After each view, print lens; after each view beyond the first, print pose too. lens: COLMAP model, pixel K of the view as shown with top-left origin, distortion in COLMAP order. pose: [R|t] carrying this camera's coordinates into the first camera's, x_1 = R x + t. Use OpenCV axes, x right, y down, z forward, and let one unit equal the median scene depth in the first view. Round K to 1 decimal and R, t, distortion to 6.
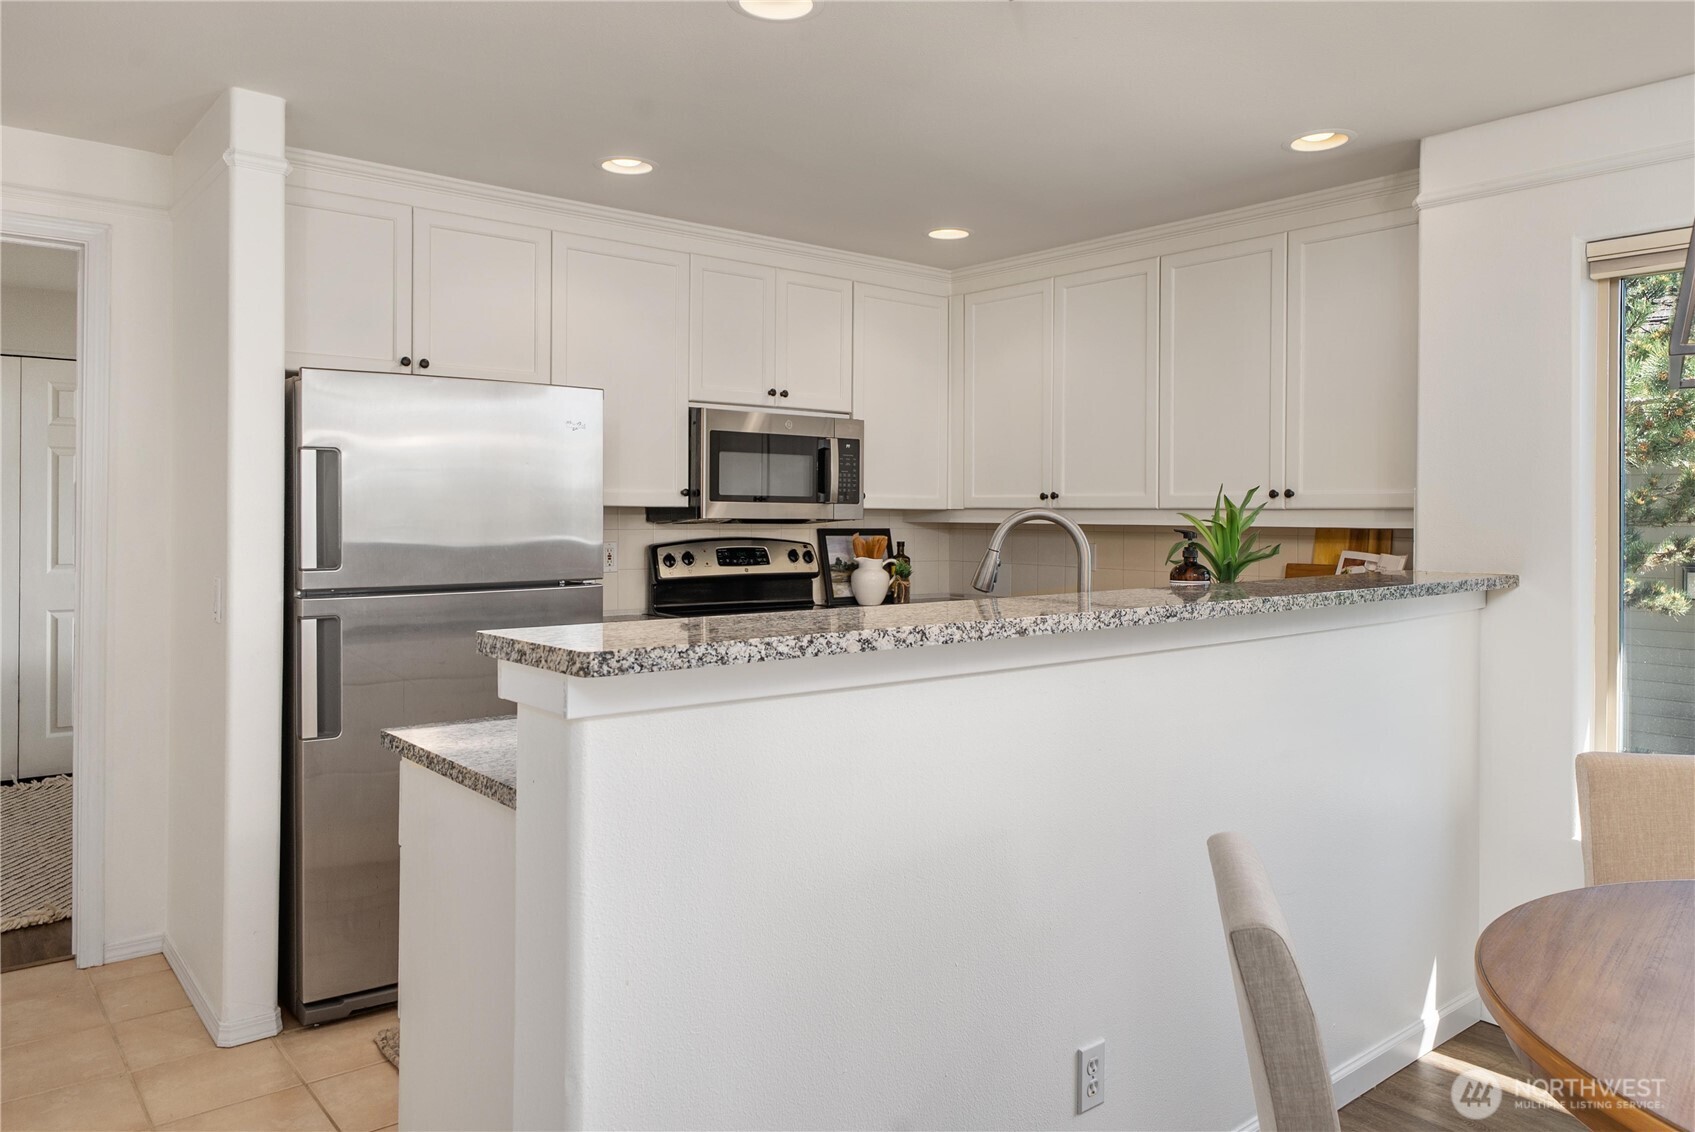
lens RADIAL K [[1170.4, 0, 853.1], [0, 1170.4, 519.4], [0, 0, 1]] dist [-0.003118, 0.004946]
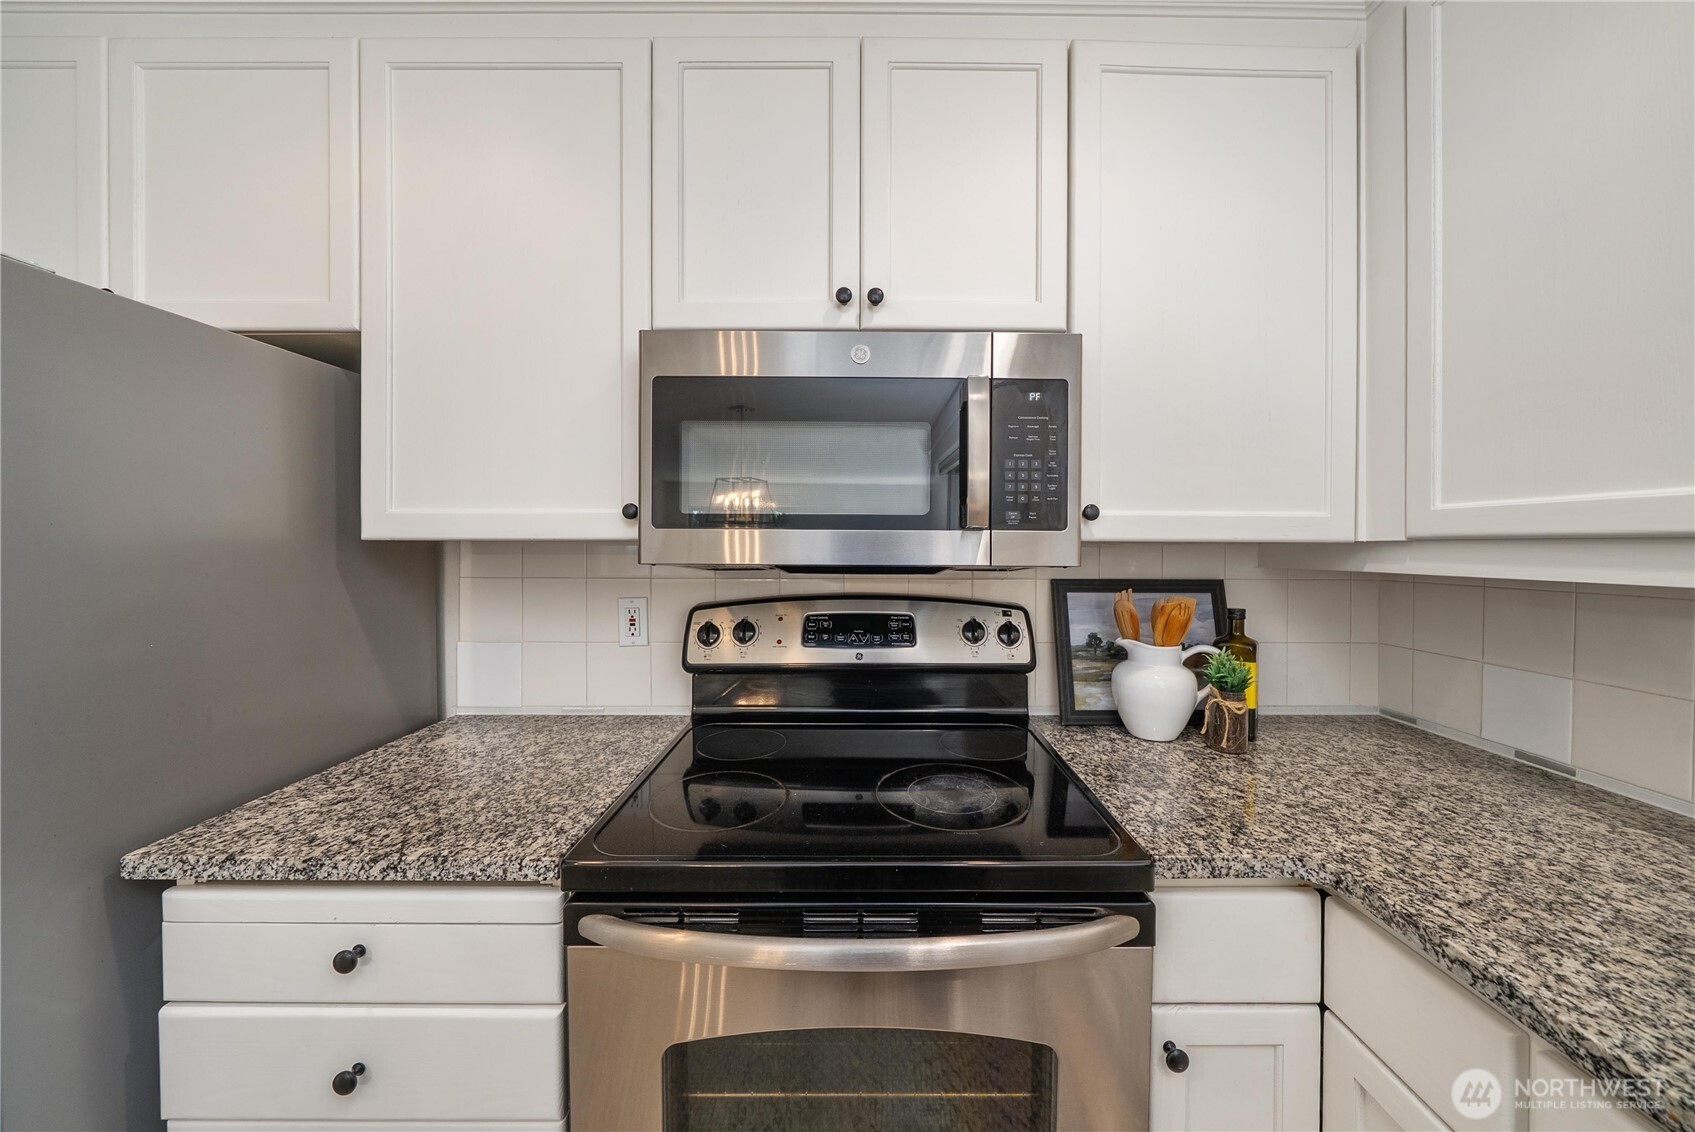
lens RADIAL K [[597.5, 0, 863.6], [0, 597.5, 552.5], [0, 0, 1]] dist [-0.007885, 0.000829]
pose [[0.773030, 0.002291, -0.634365, 0.093536], [0.000253, 0.999992, 0.003921, -0.006486], [0.634369, -0.003192, 0.773024, 0.851207]]
